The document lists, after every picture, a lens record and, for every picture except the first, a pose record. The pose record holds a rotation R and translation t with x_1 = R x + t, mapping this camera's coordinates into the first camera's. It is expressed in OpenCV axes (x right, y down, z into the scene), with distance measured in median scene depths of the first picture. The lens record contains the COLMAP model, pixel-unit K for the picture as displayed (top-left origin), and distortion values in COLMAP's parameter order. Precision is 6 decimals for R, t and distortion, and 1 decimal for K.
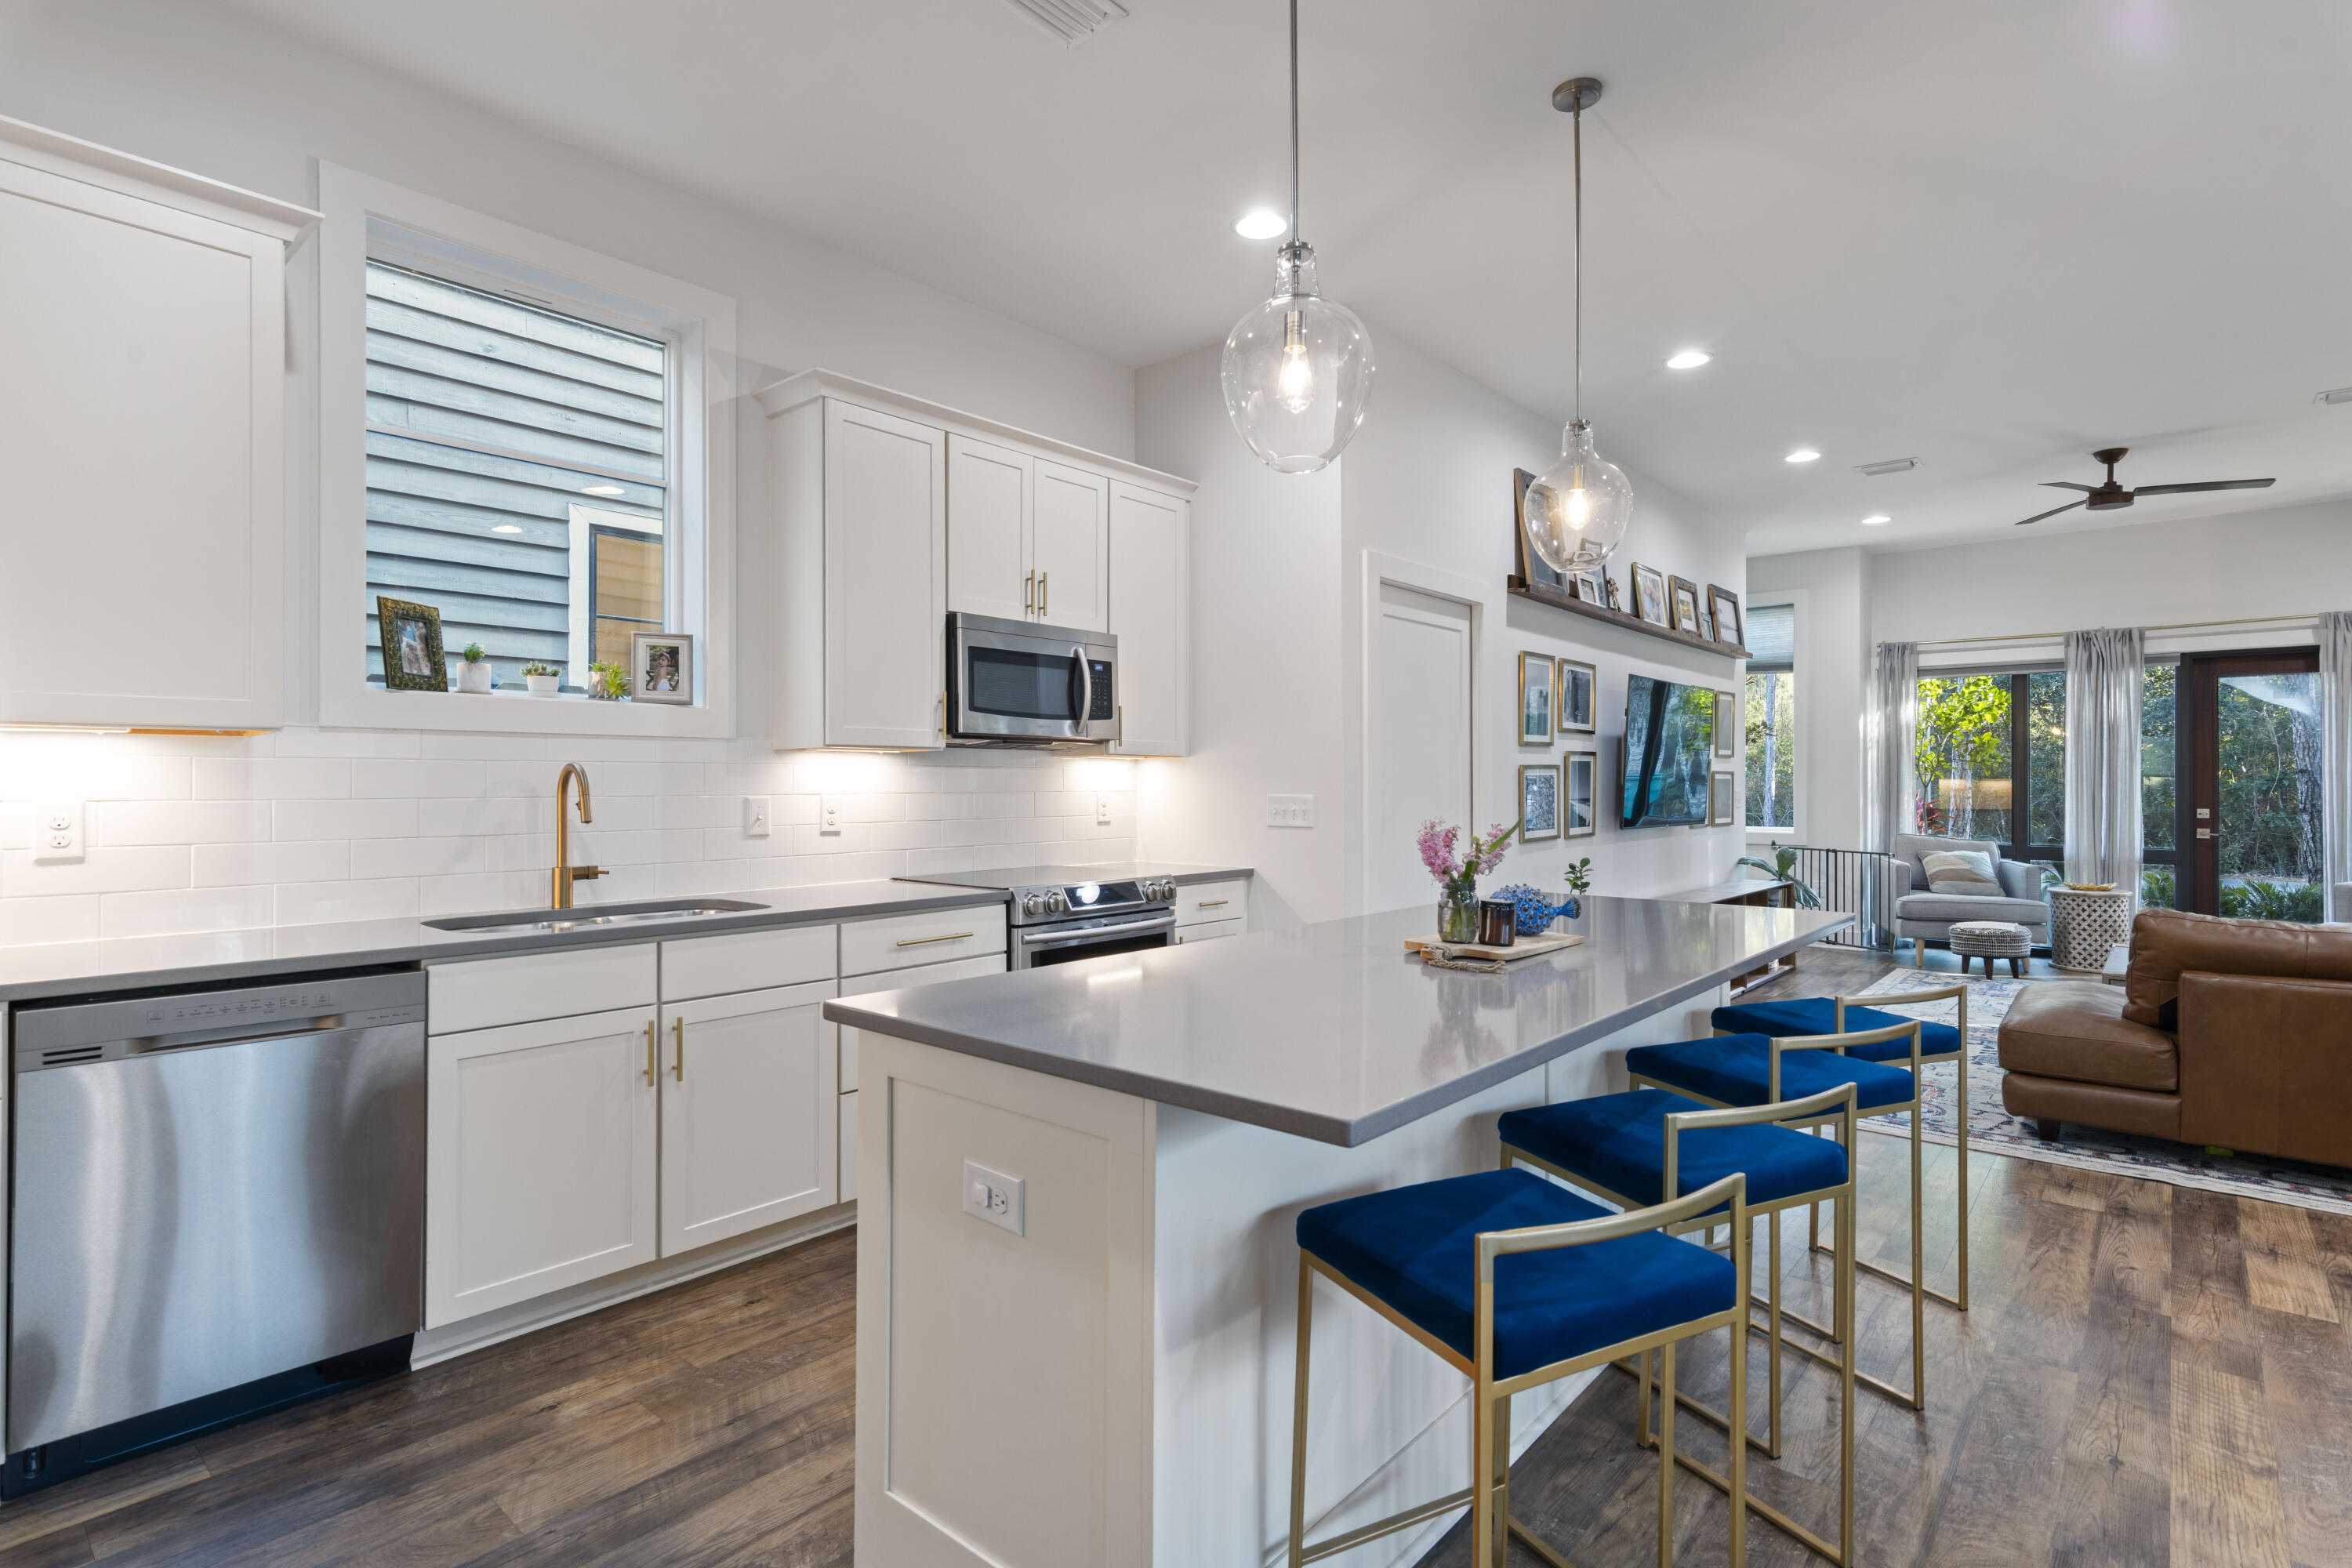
lens RADIAL K [[1153.4, 0, 1178.9], [0, 1153.4, 777.5], [0, 0, 1]] dist [0.004000, -0.000176]
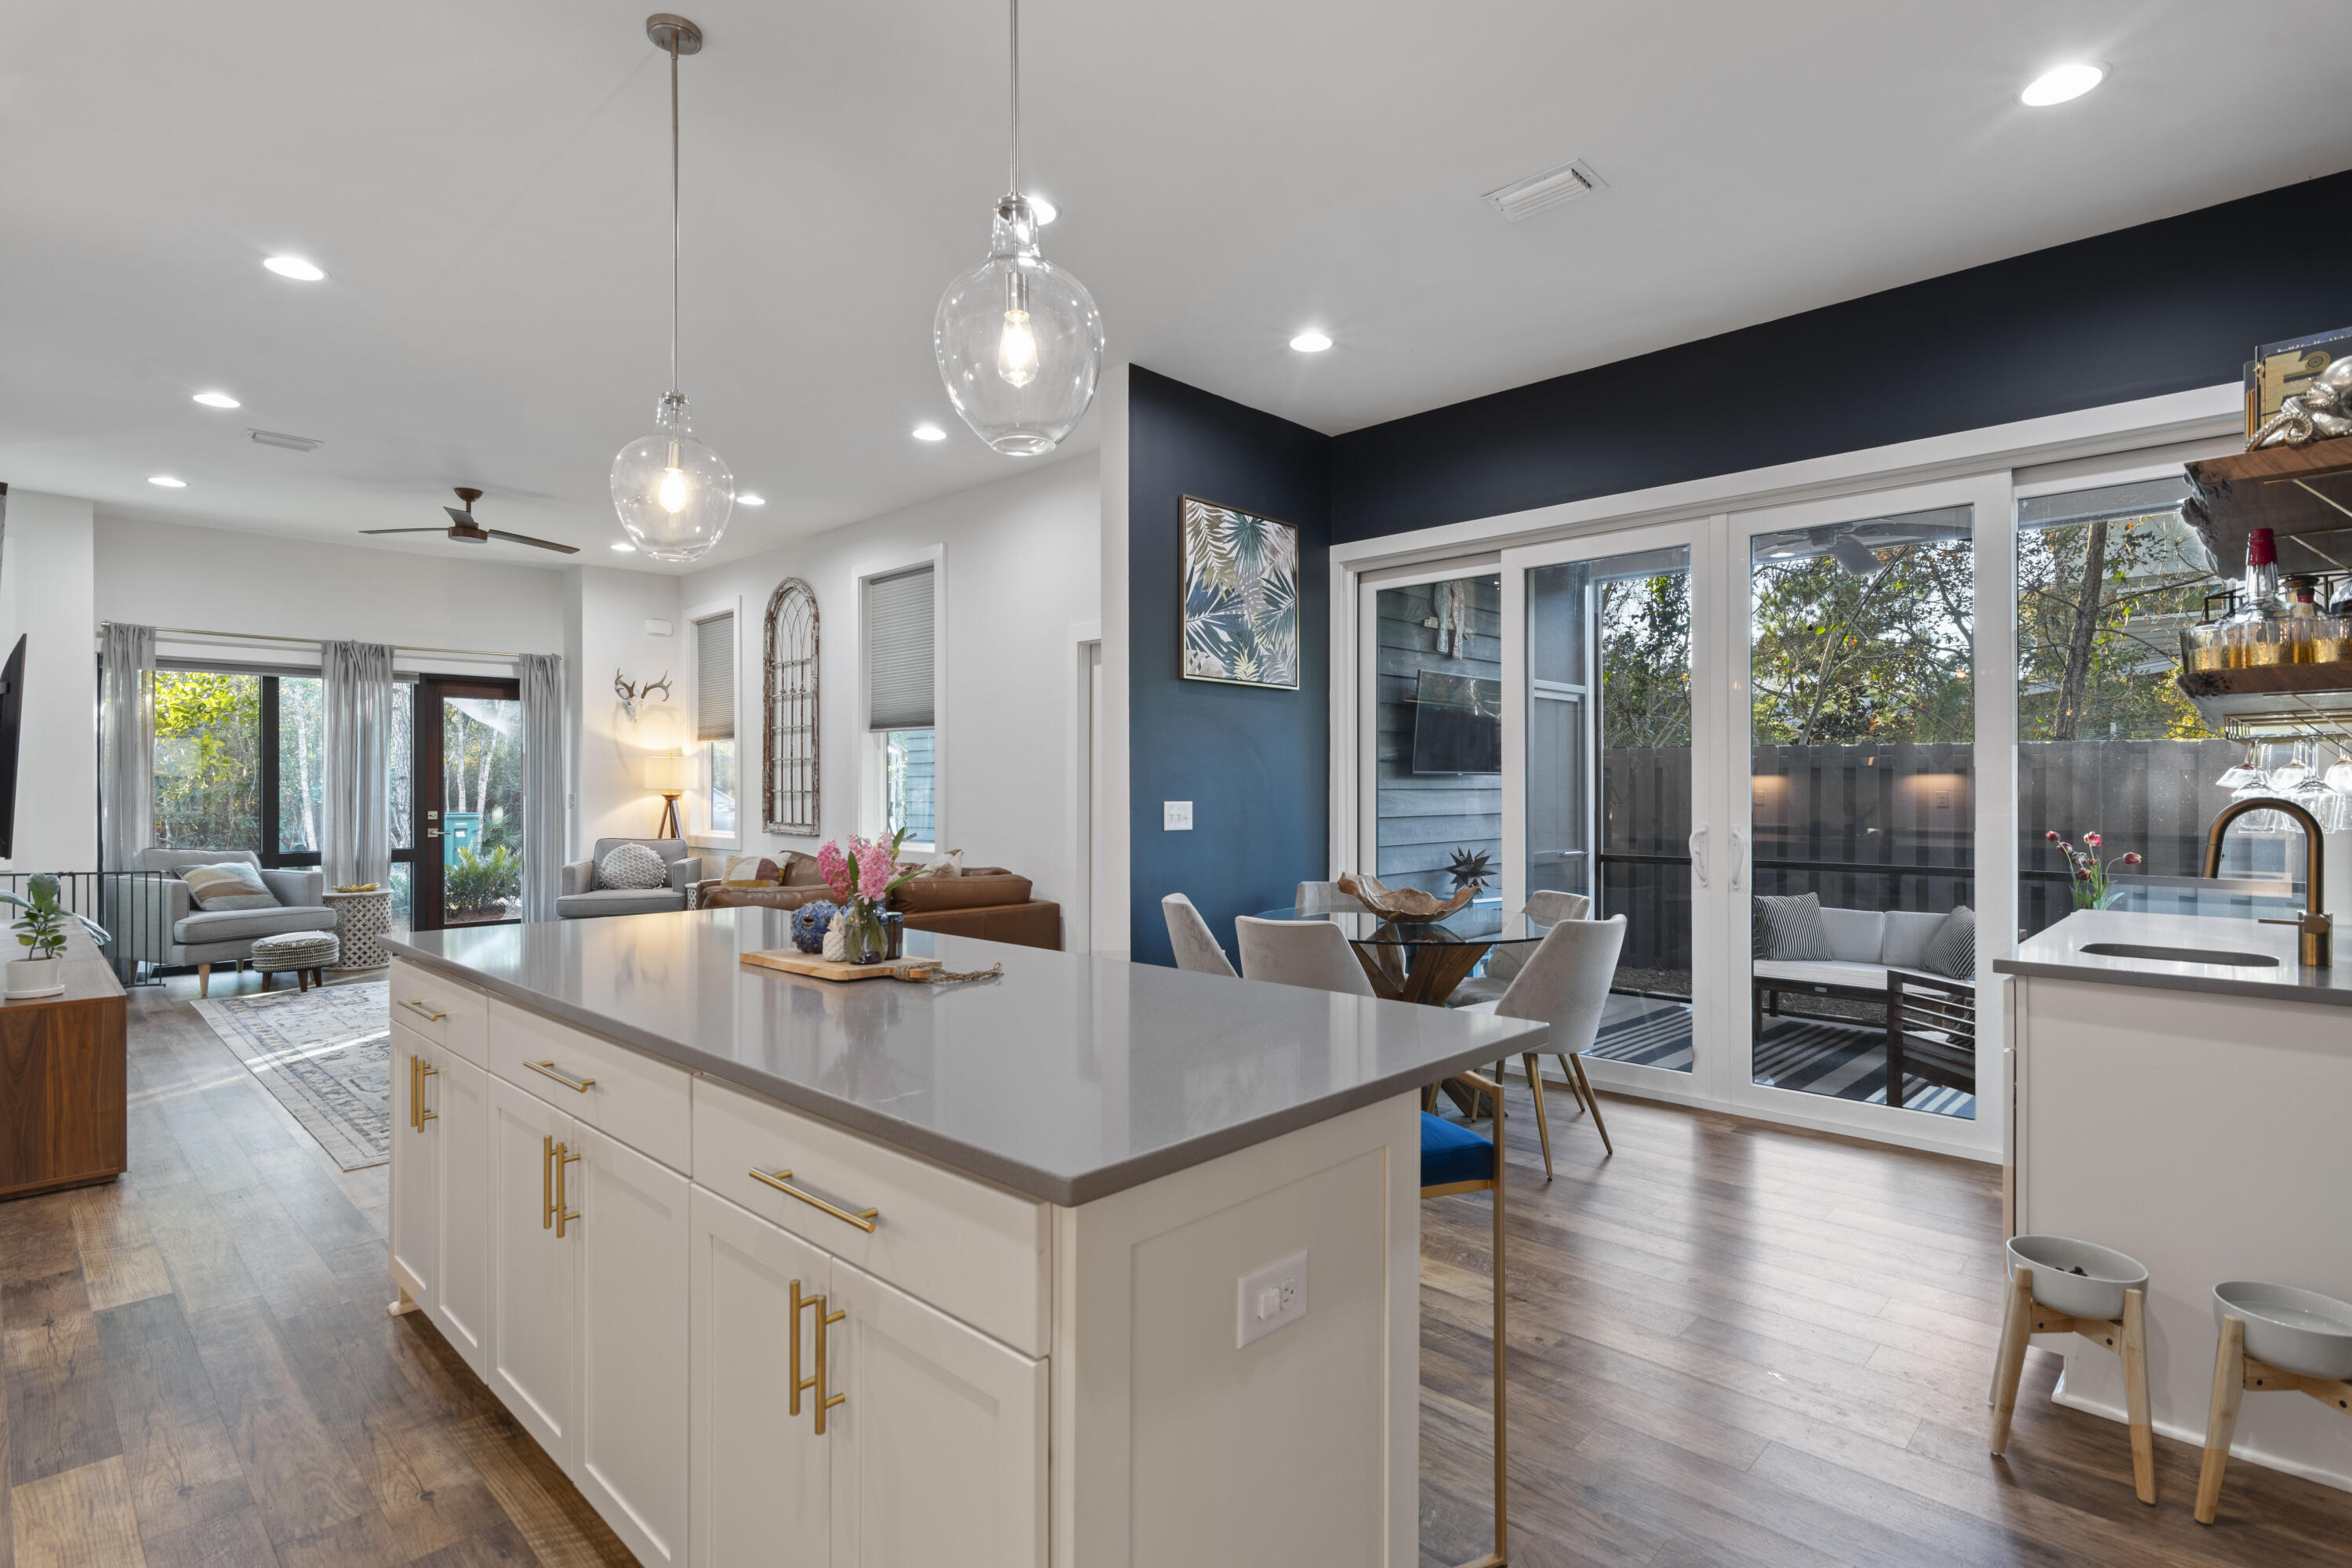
lens RADIAL K [[1153.4, 0, 1159.7], [0, 1153.4, 786.9], [0, 0, 1]] dist [0.004000, -0.000176]
pose [[0.061352, -0.001654, 0.998115, -0.259597], [-0.002693, 0.999995, 0.001823, -0.001053], [-0.998113, -0.002799, 0.061347, 0.270287]]
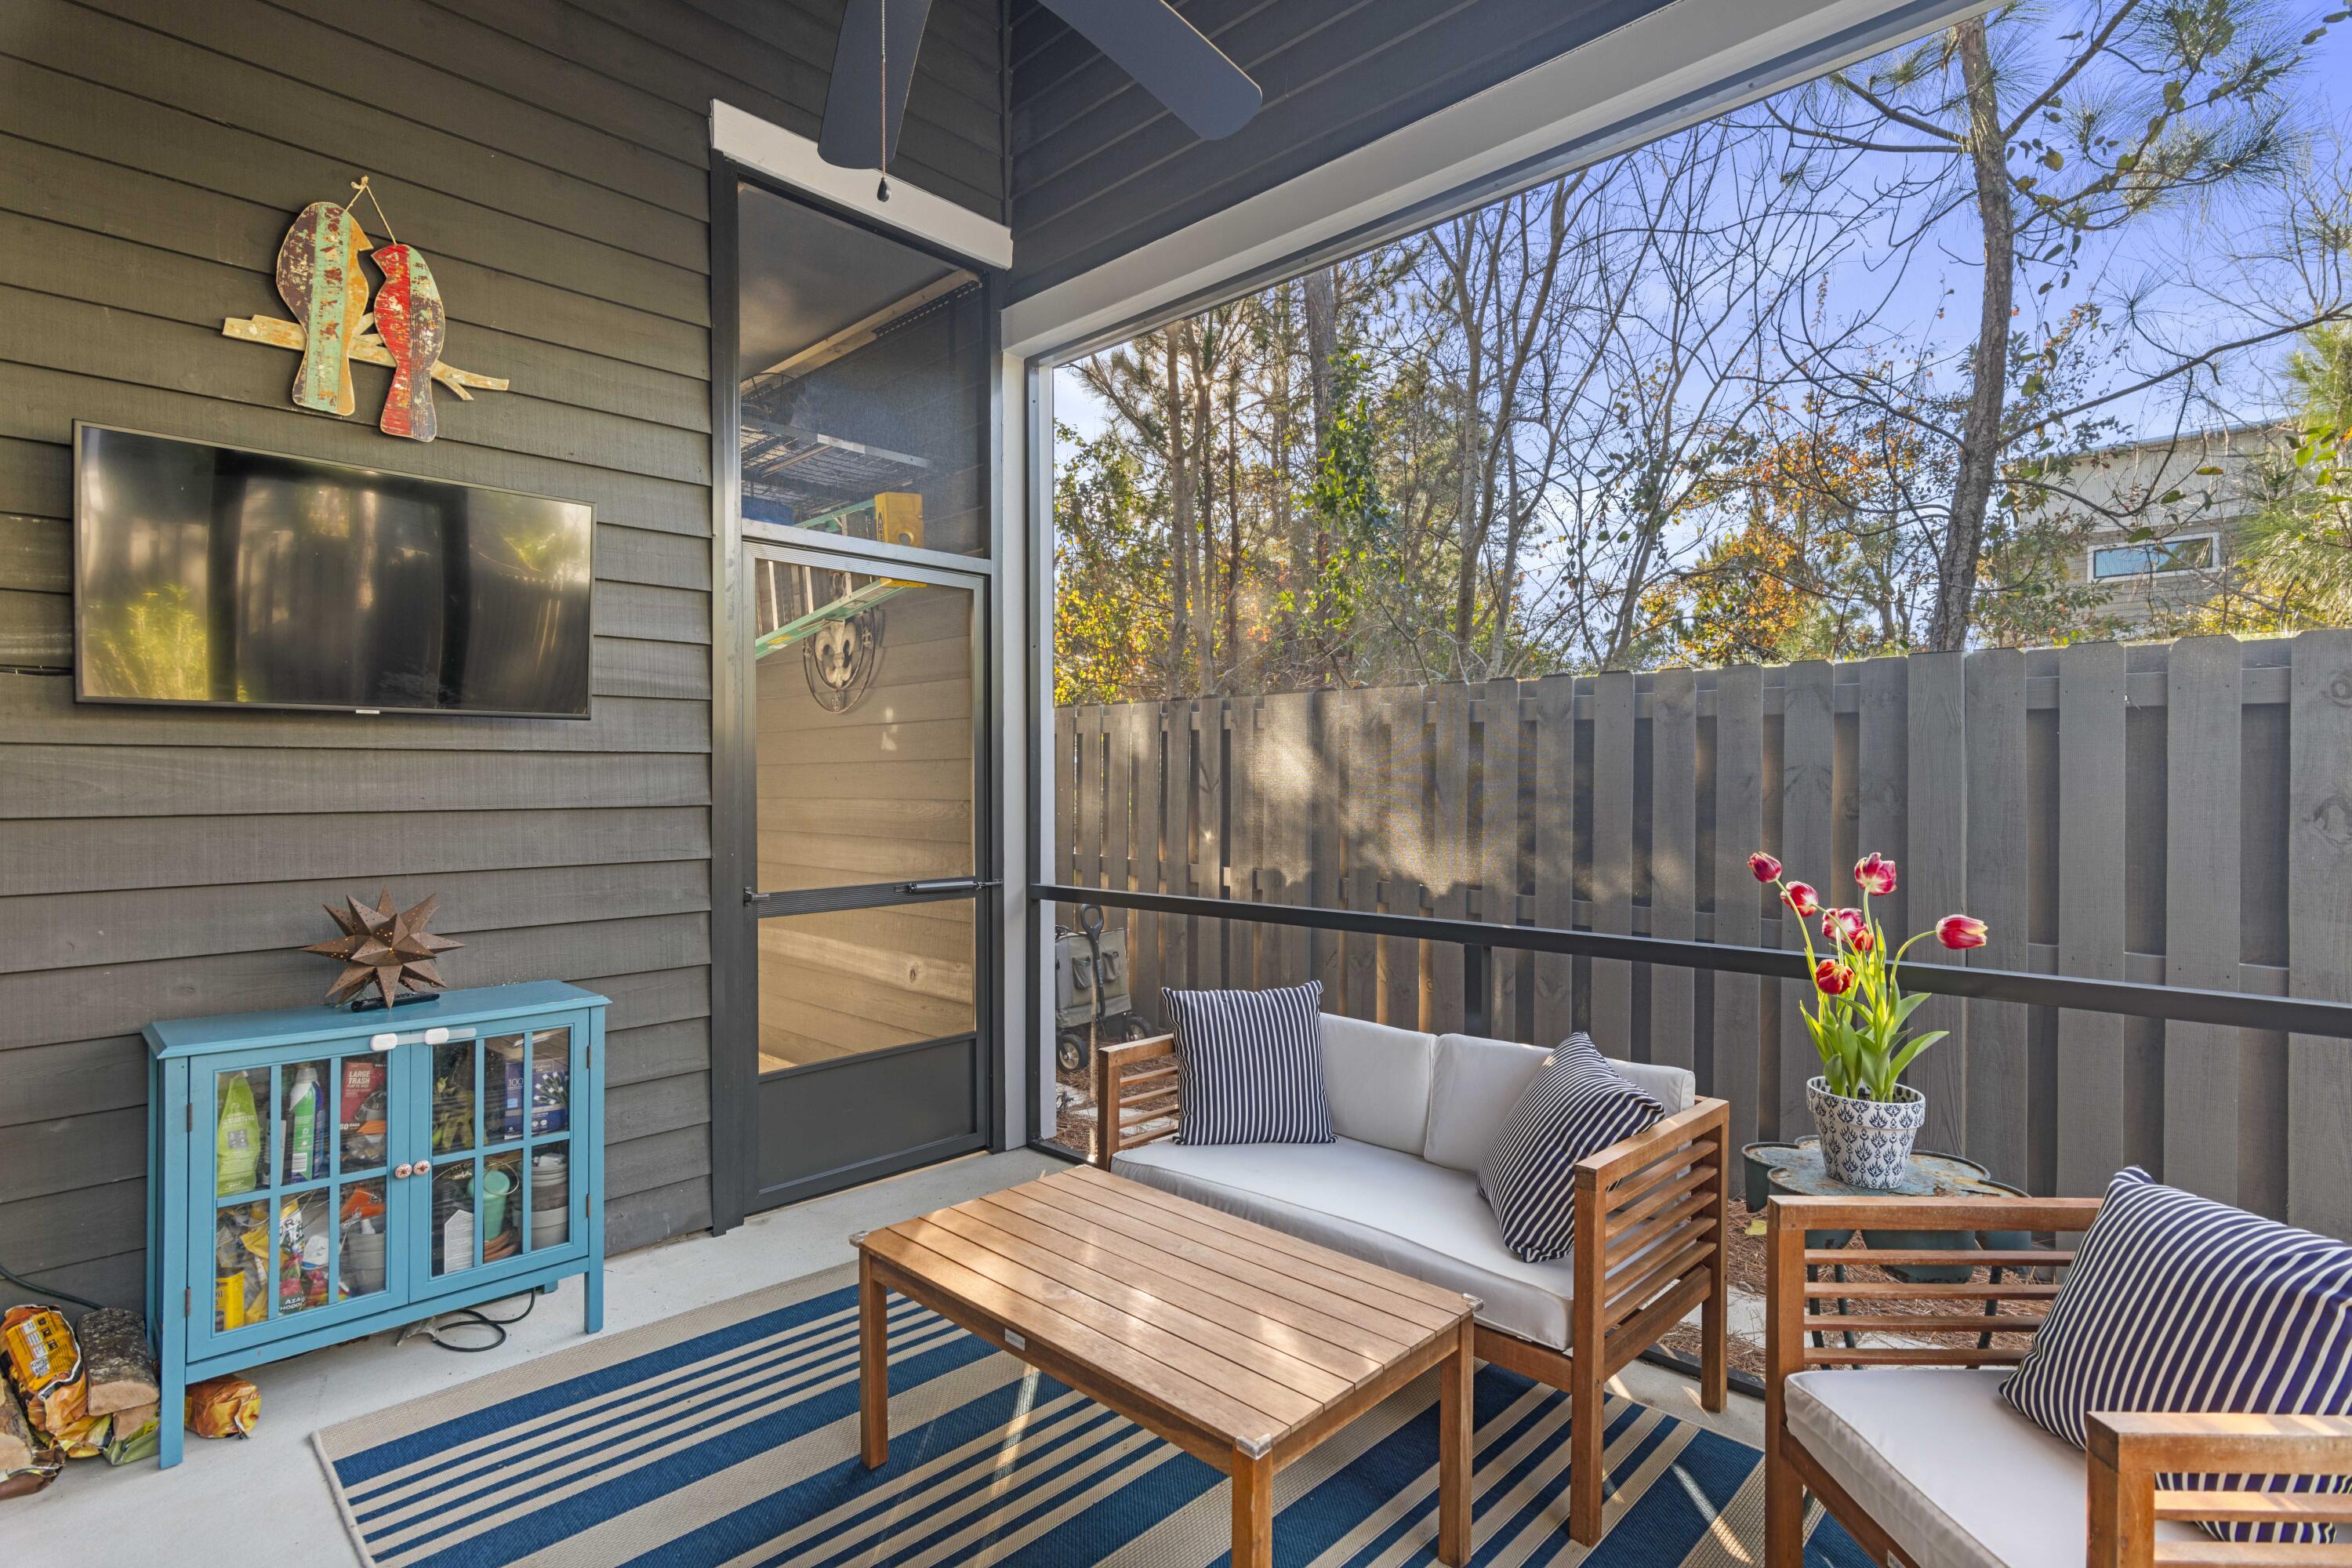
lens RADIAL K [[1153.4, 0, 1158.4], [0, 1153.4, 777.9], [0, 0, 1]] dist [0.004000, -0.000176]
pose [[0.055320, 0.000410, 0.998469, 0.389392], [-0.001011, 0.999999, -0.000355, 0.013073], [-0.998468, -0.000990, 0.055320, -0.250853]]
